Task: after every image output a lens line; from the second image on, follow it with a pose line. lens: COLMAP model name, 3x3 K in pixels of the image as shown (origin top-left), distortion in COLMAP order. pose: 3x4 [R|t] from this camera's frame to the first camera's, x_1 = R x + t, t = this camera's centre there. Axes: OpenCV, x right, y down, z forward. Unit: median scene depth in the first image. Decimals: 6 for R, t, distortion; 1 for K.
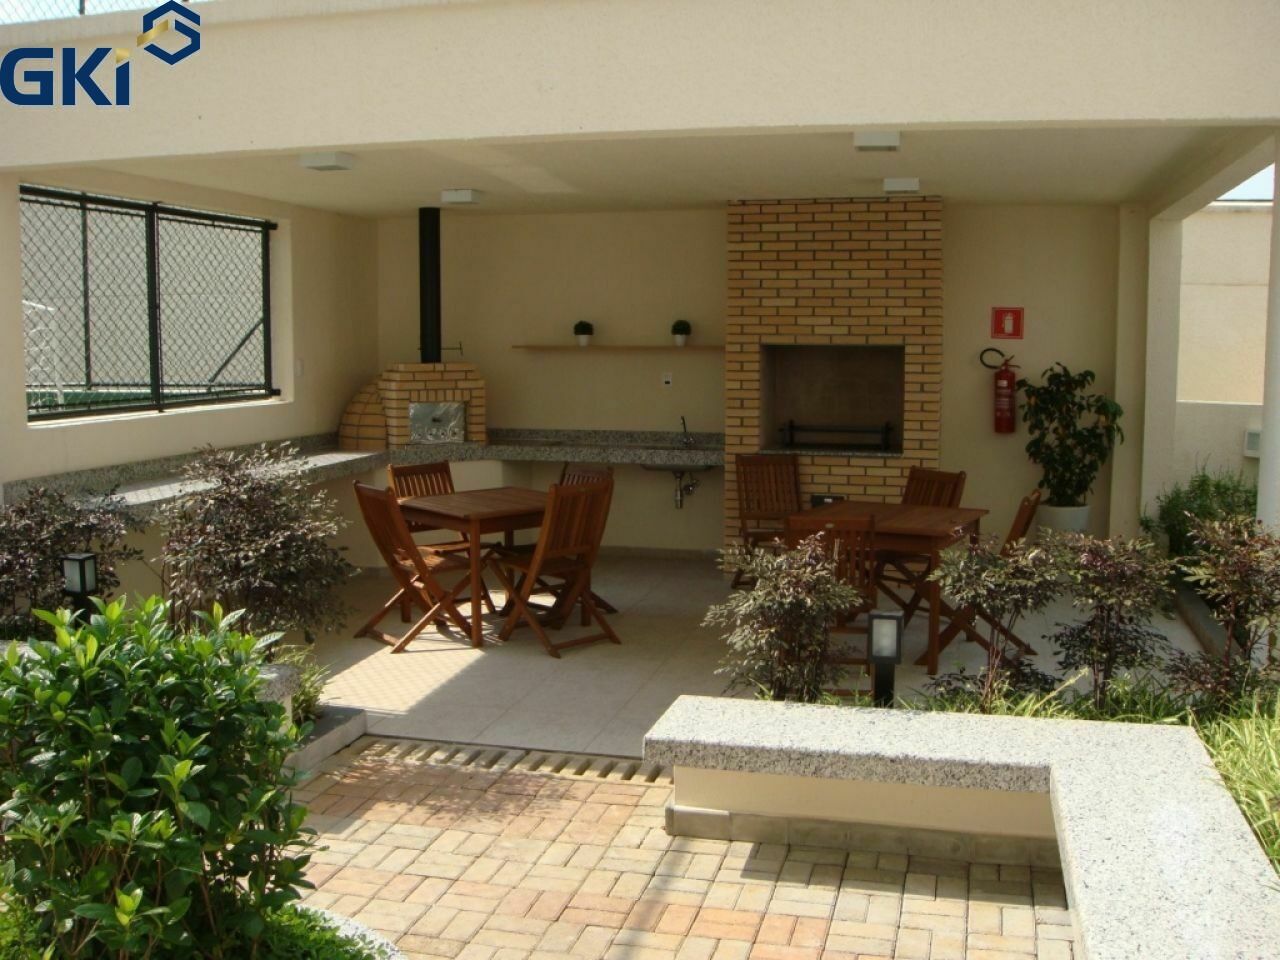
lens RADIAL K [[1320.0, 0, 640.0], [0, 1320.0, 480.0], [0, 0, 1]] dist [-0.137234, 0.033437]
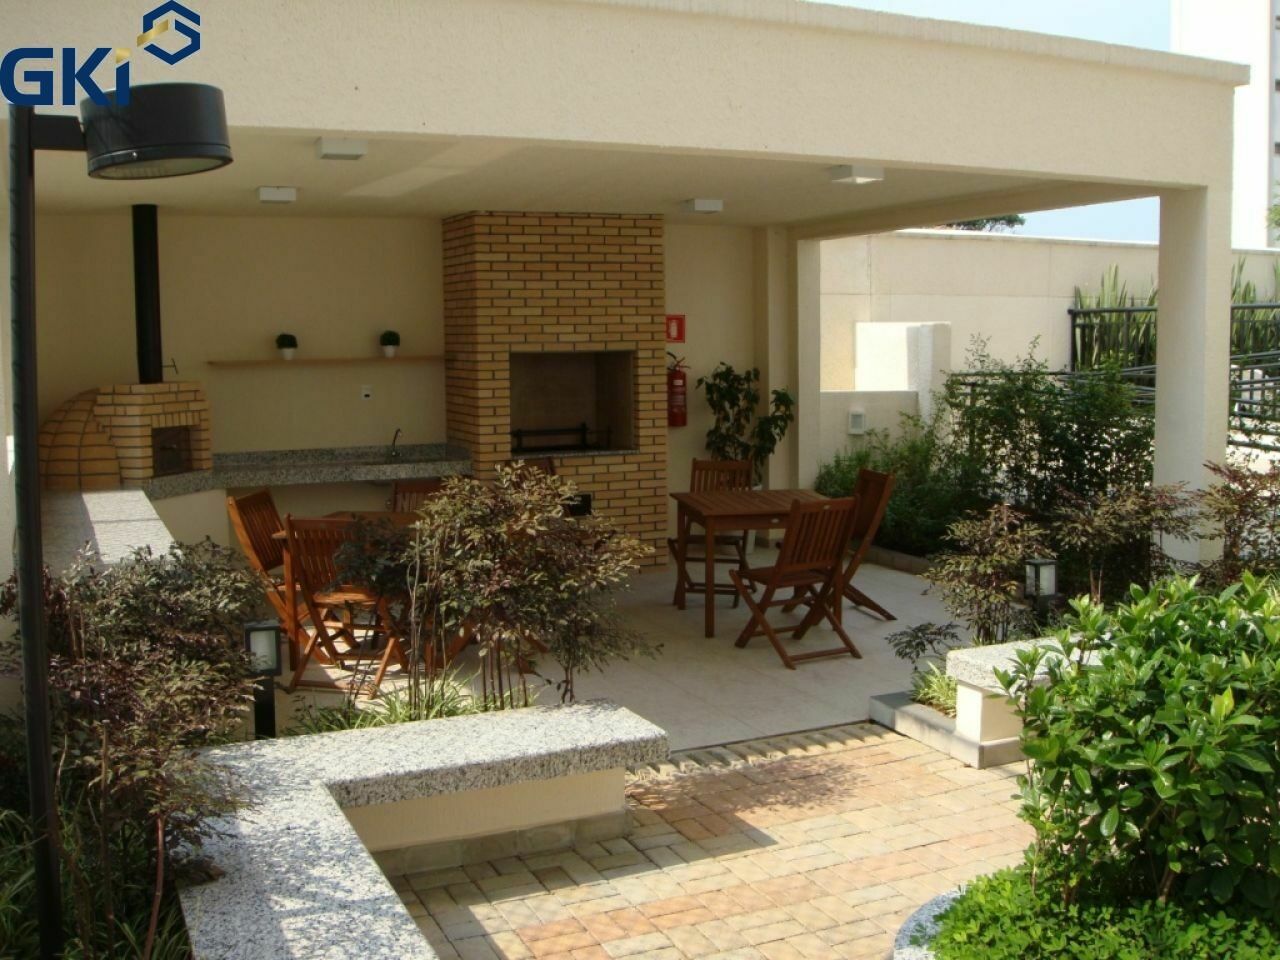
lens RADIAL K [[1320.0, 0, 640.0], [0, 1320.0, 480.0], [0, 0, 1]] dist [-0.137234, 0.033437]
pose [[0.776899, -0.078333, 0.624734, -0.483545], [0.083449, 0.996288, 0.021147, -0.018167], [-0.624071, 0.035704, 0.780551, 0.145426]]
